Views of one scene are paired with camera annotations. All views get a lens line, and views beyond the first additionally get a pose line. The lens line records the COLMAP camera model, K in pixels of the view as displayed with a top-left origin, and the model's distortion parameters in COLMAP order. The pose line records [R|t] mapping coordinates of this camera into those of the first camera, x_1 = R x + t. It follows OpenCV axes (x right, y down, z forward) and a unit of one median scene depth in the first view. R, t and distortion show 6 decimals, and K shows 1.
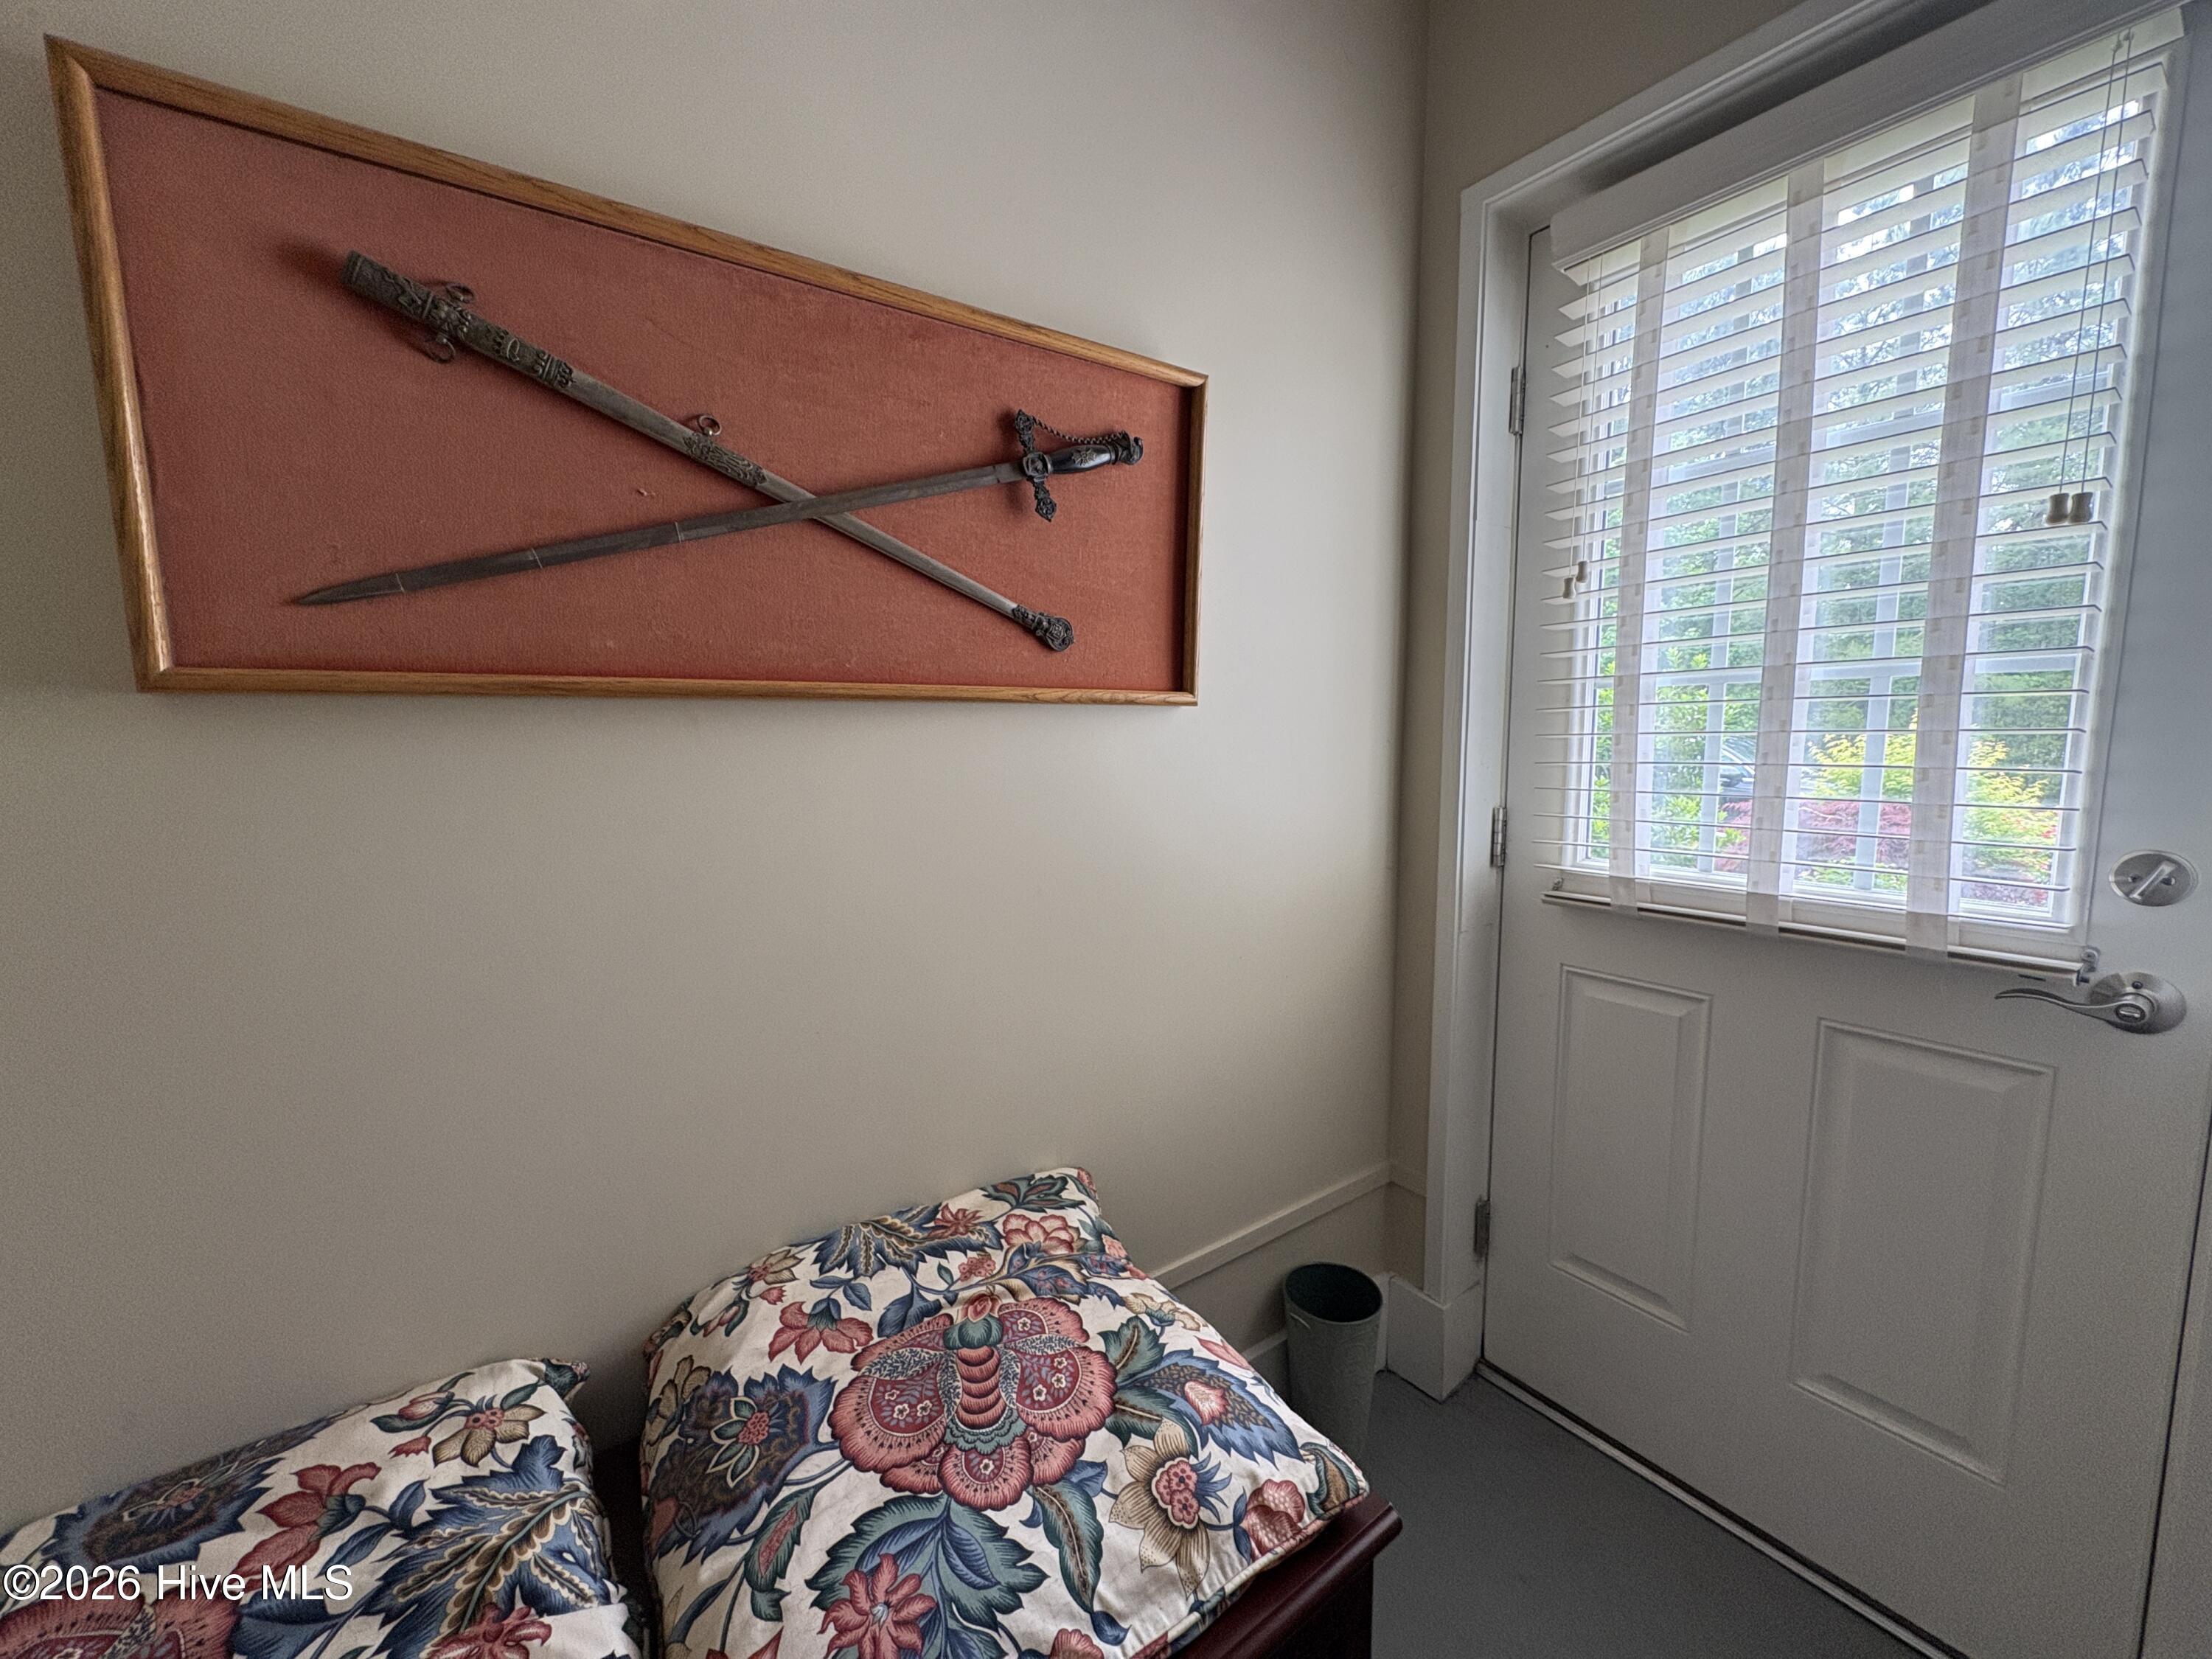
lens RADIAL K [[879.3, 0, 1102.7], [0, 879.3, 831.8], [0, 0, 1]] dist [-0.000887, -0.000174]
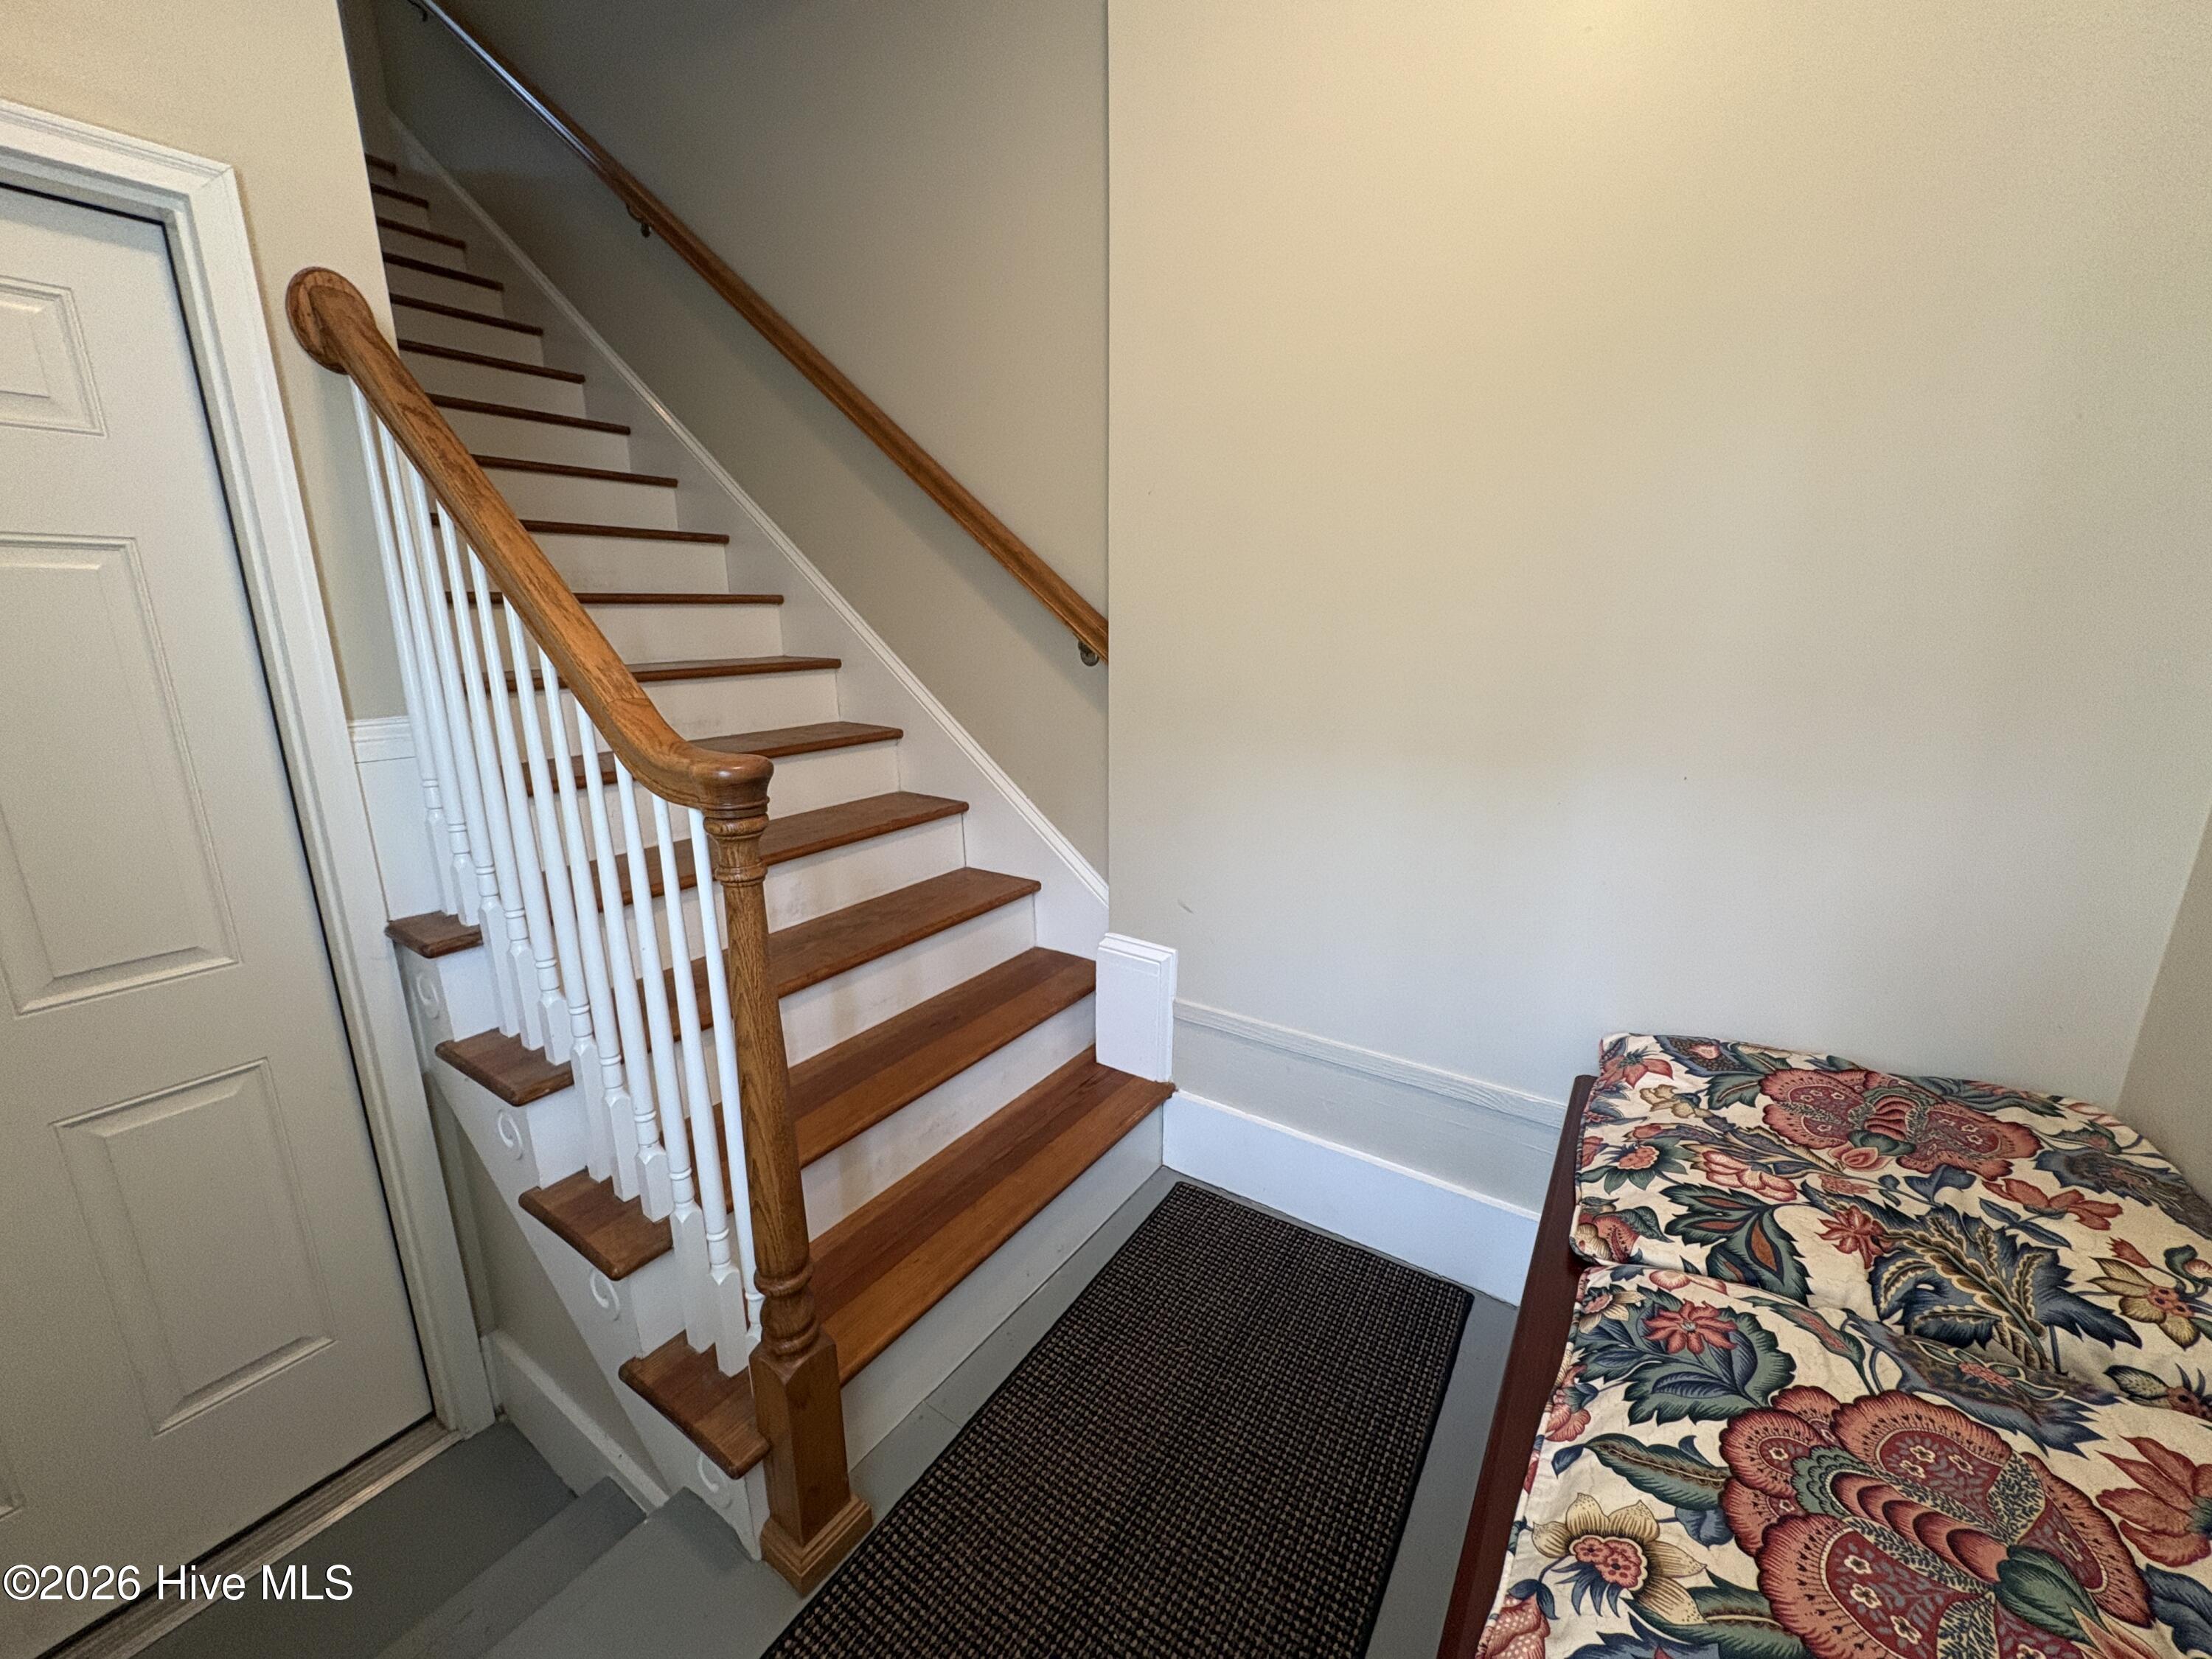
lens RADIAL K [[879.3, 0, 1106.5], [0, 879.3, 826.8], [0, 0, 1]] dist [-0.000887, -0.000174]
pose [[-0.937863, 0.095156, -0.333704, 0.760386], [-0.029424, 0.936397, 0.349708, -0.153327], [0.345756, 0.337797, -0.875412, 1.384476]]
